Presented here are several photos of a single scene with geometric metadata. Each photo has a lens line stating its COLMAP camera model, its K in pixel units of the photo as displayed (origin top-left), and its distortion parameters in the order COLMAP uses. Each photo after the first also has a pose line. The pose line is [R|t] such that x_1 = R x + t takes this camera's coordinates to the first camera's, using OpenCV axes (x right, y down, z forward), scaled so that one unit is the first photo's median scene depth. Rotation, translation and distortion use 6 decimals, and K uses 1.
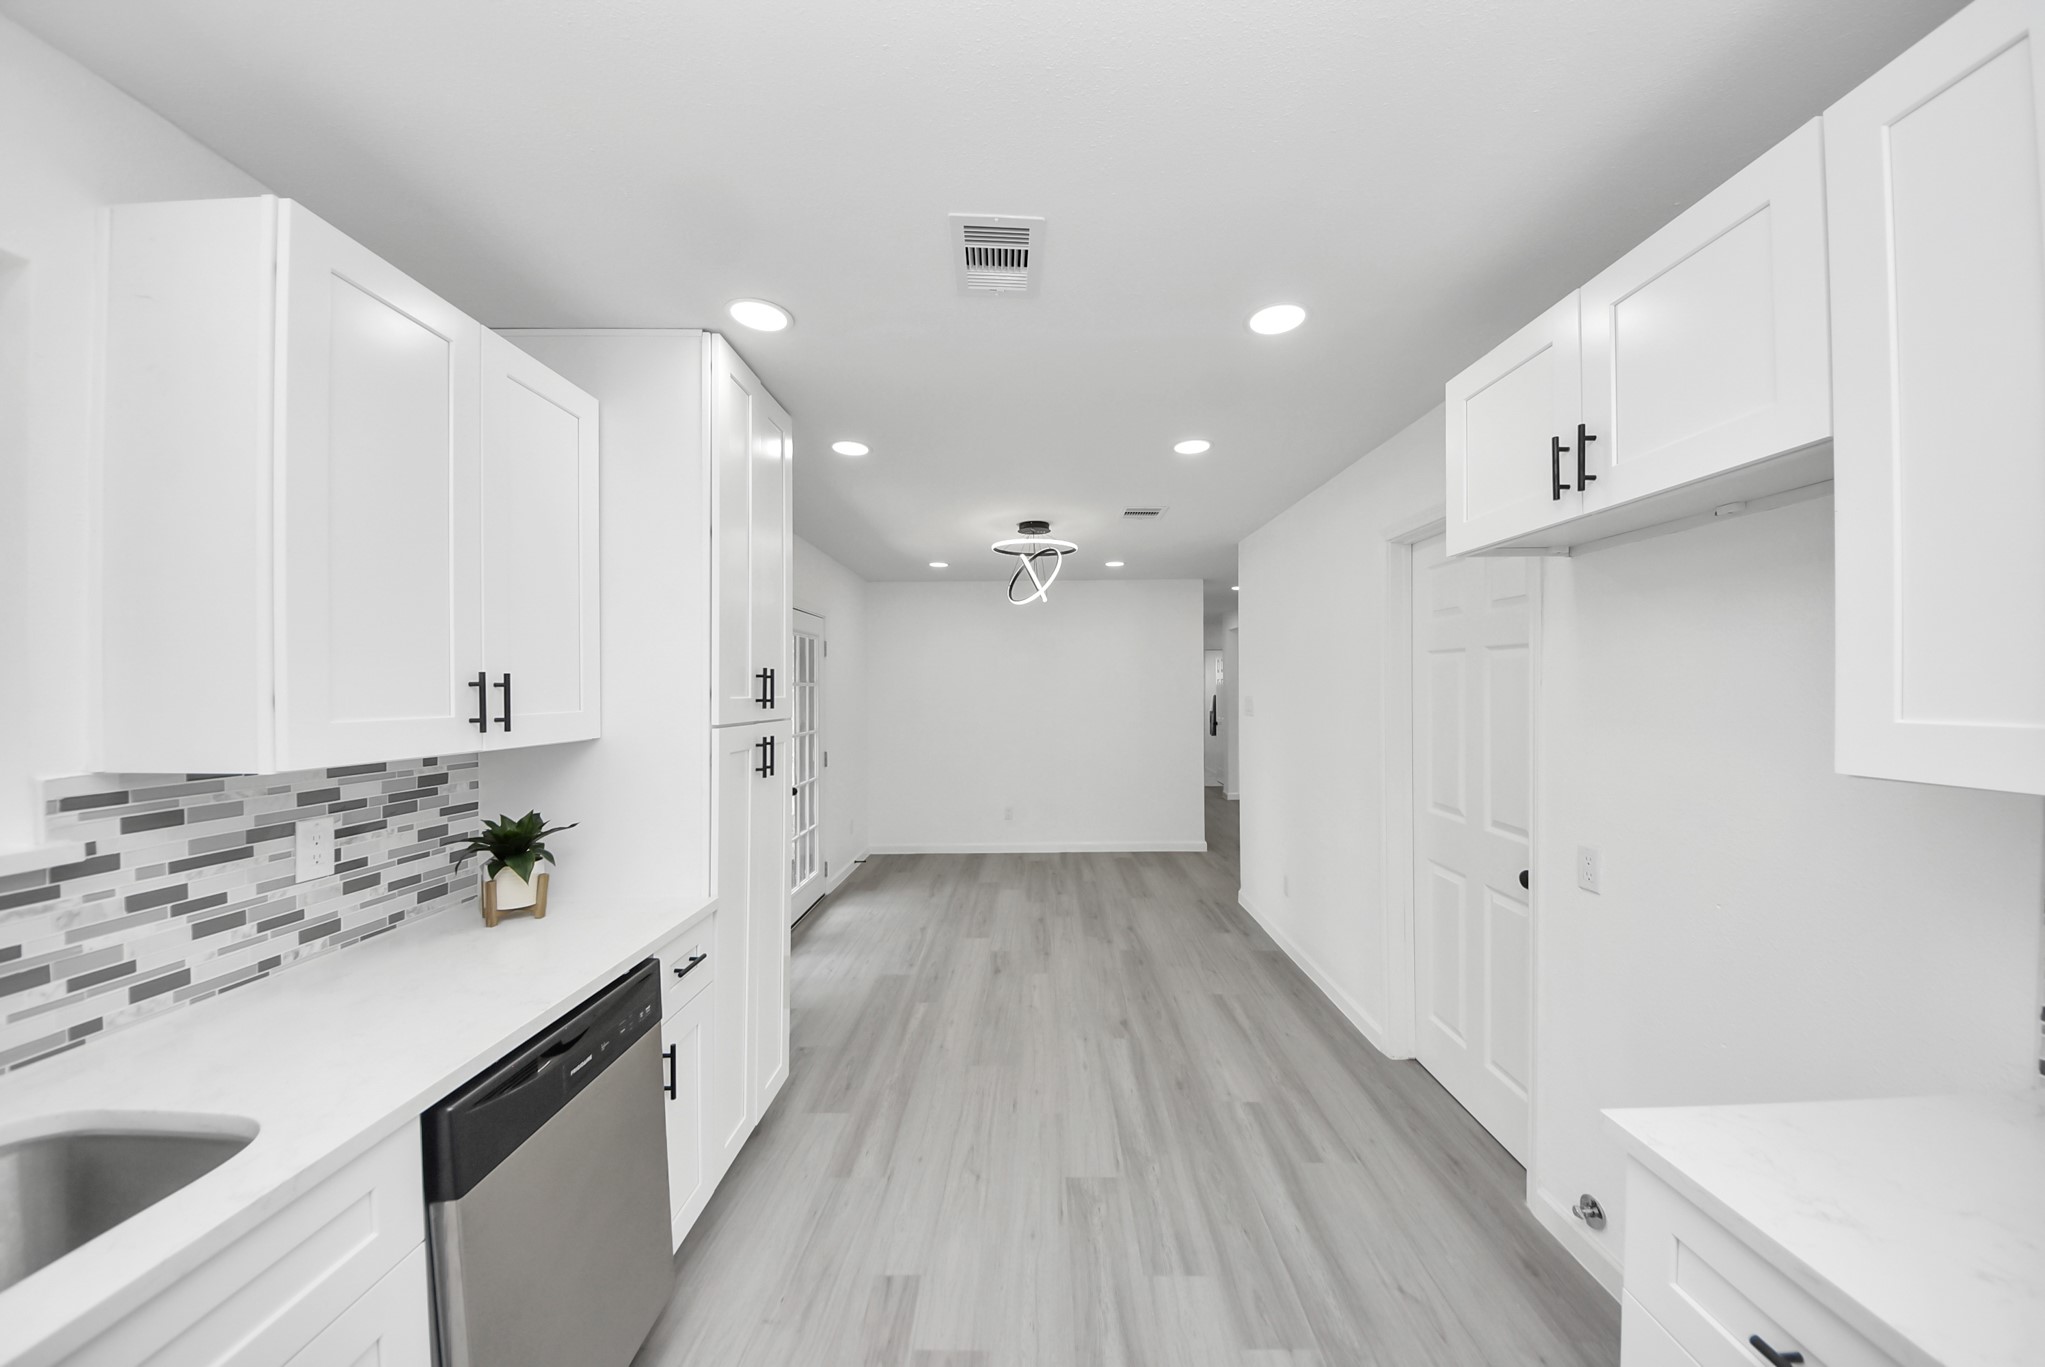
lens RADIAL K [[735.6, 0, 1034.0], [0, 735.6, 690.5], [0, 0, 1]] dist [0.016652, -0.013206]
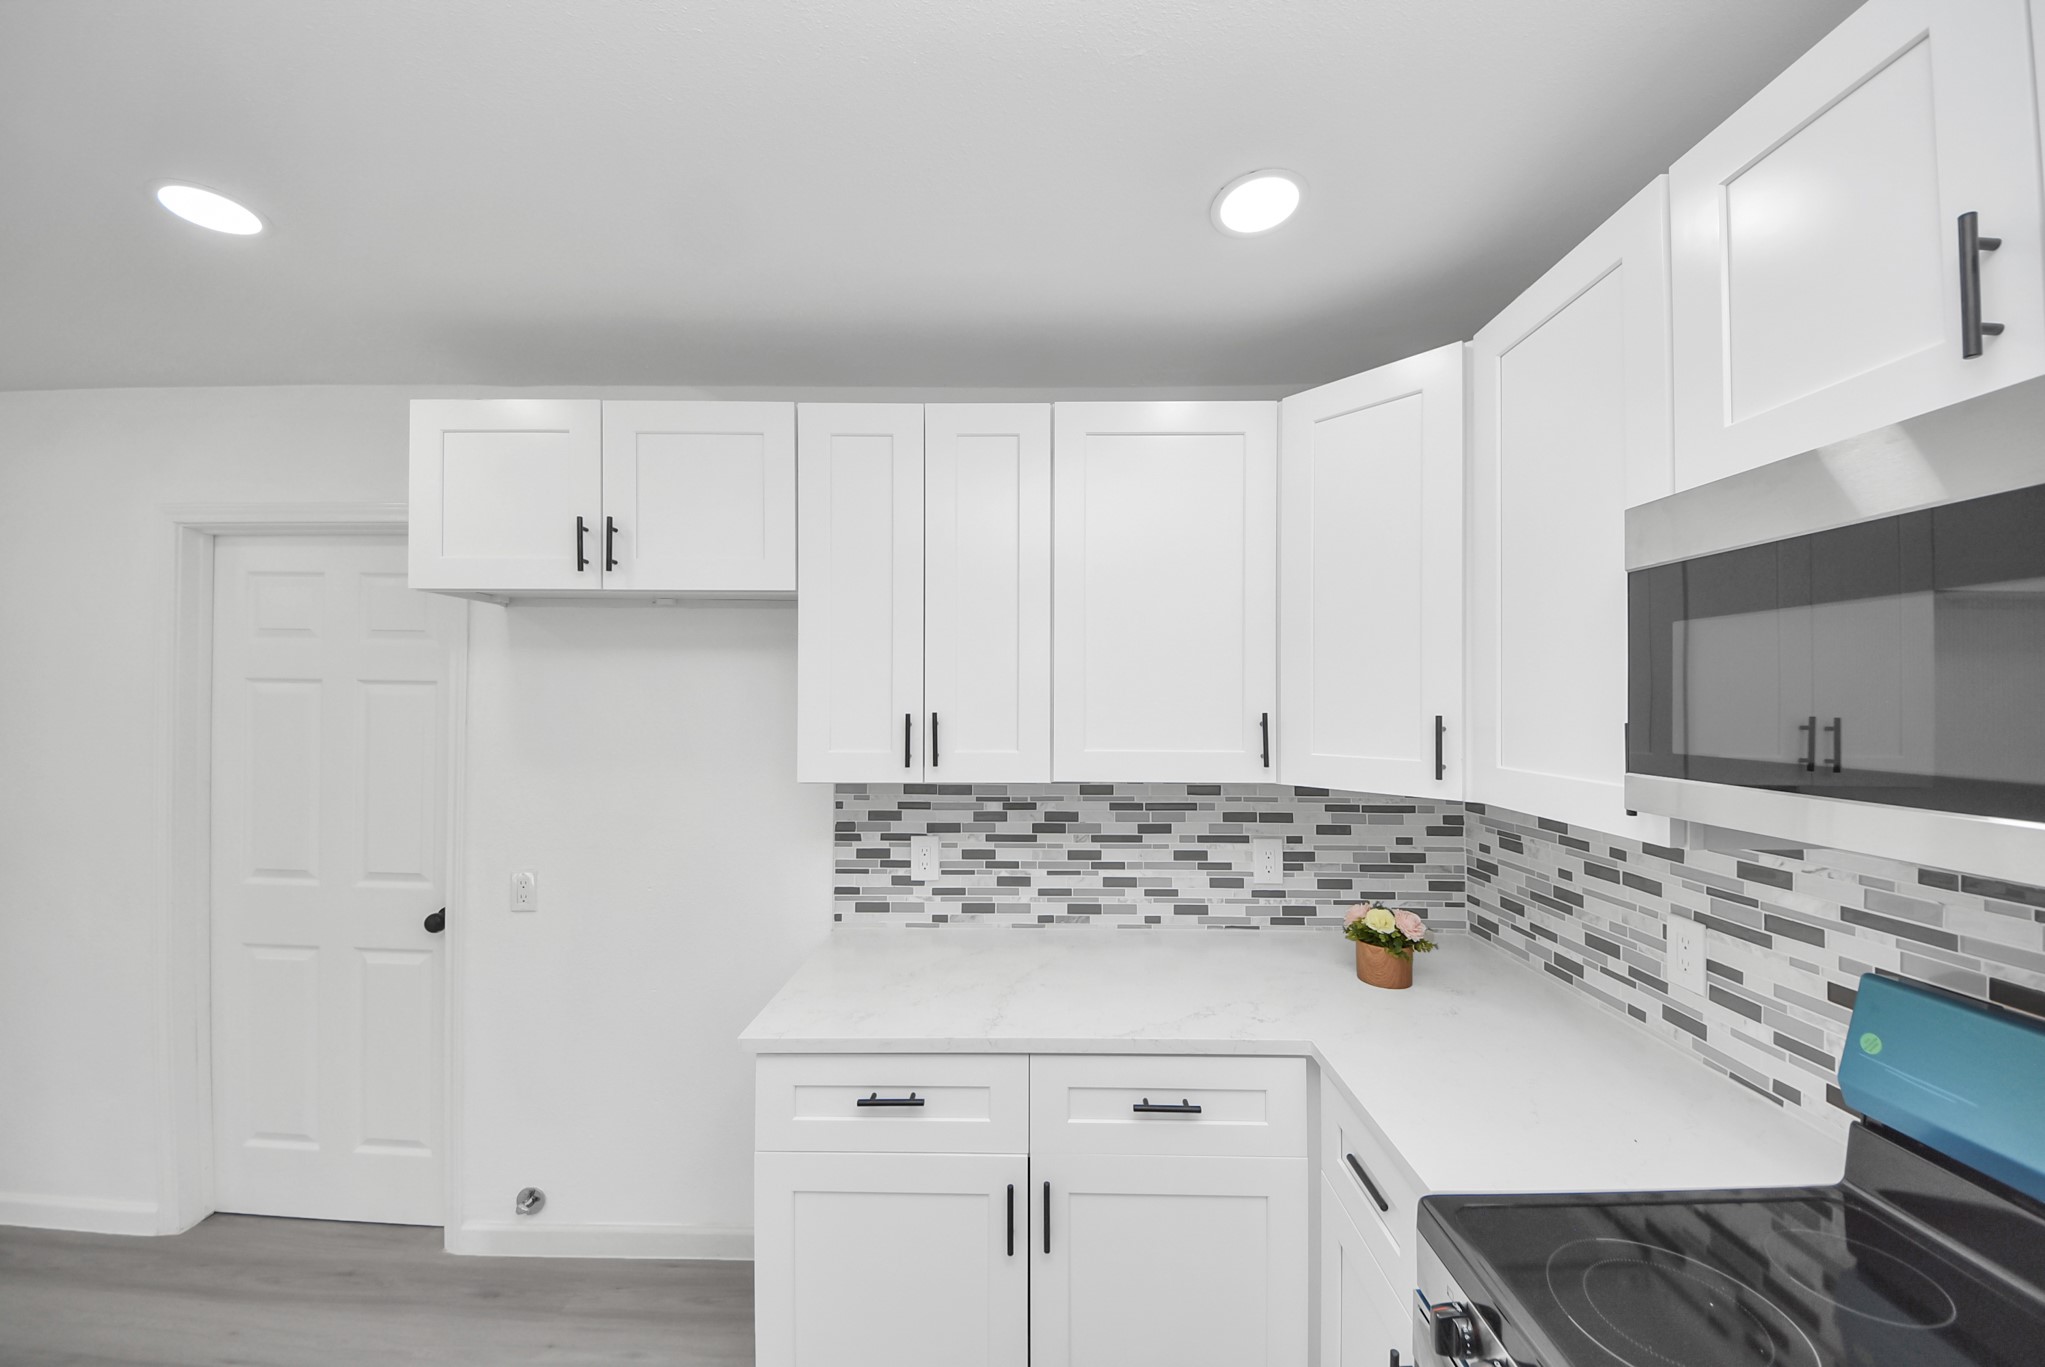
lens RADIAL K [[735.6, 0, 1011.2], [0, 735.6, 691.8], [0, 0, 1]] dist [0.016652, -0.013206]
pose [[0.030104, 0.019209, 0.999362, -0.322050], [0.000744, 0.999815, -0.019240, -0.034829], [-0.999546, 0.001323, 0.030085, 0.222057]]
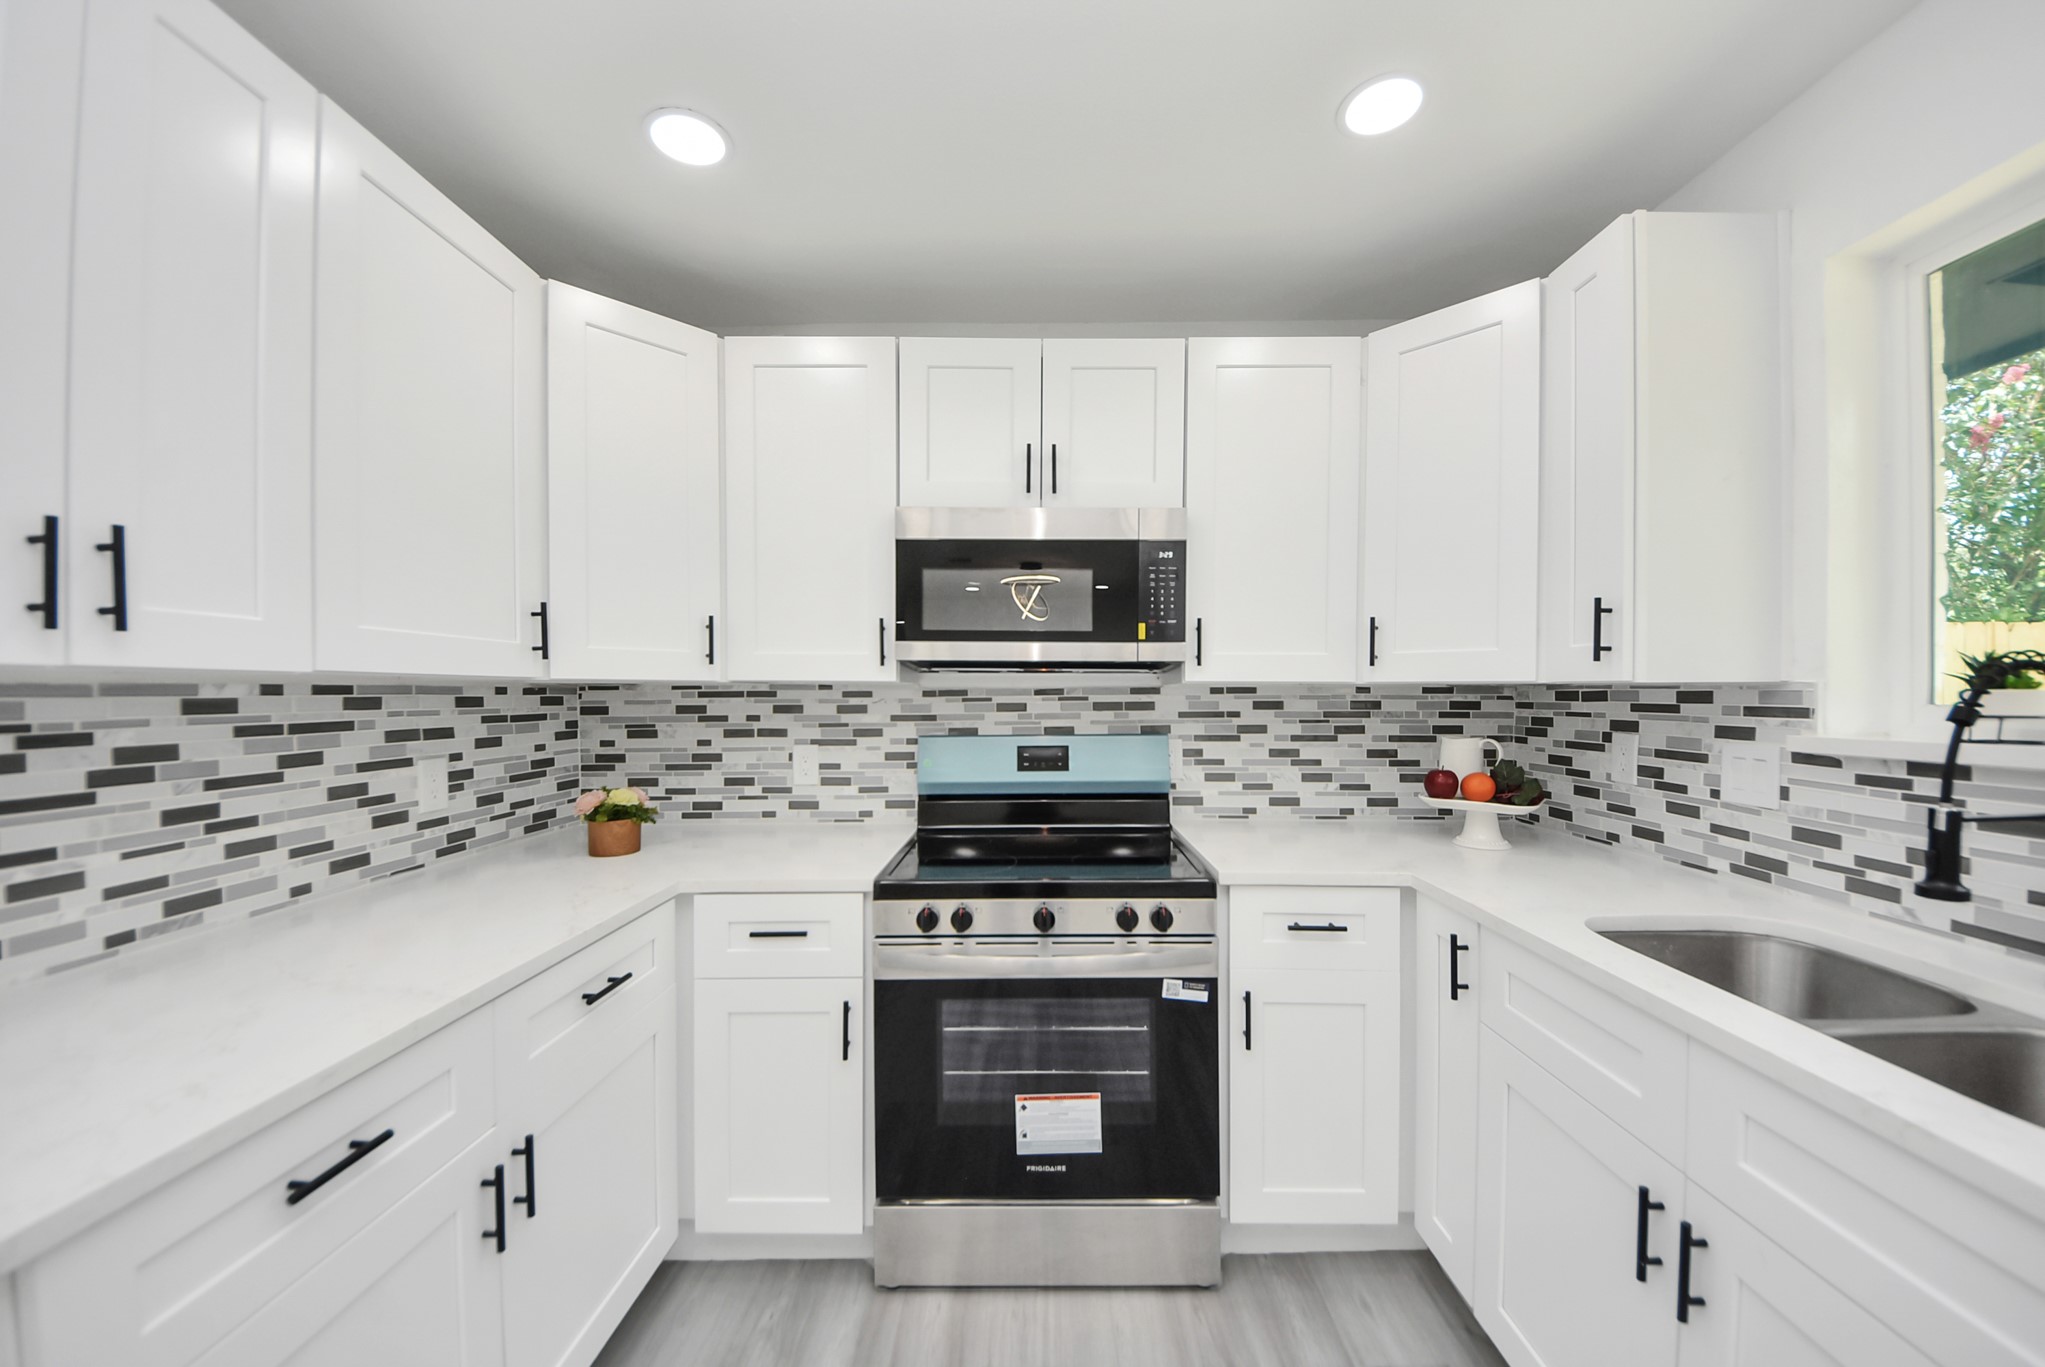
lens RADIAL K [[735.6, 0, 1043.2], [0, 735.6, 697.2], [0, 0, 1]] dist [0.016652, -0.013206]
pose [[-0.999974, 0.007276, -0.000231, -0.012680], [0.007273, 0.999934, 0.008930, 0.072991], [0.000296, 0.008928, -0.999960, 0.770493]]
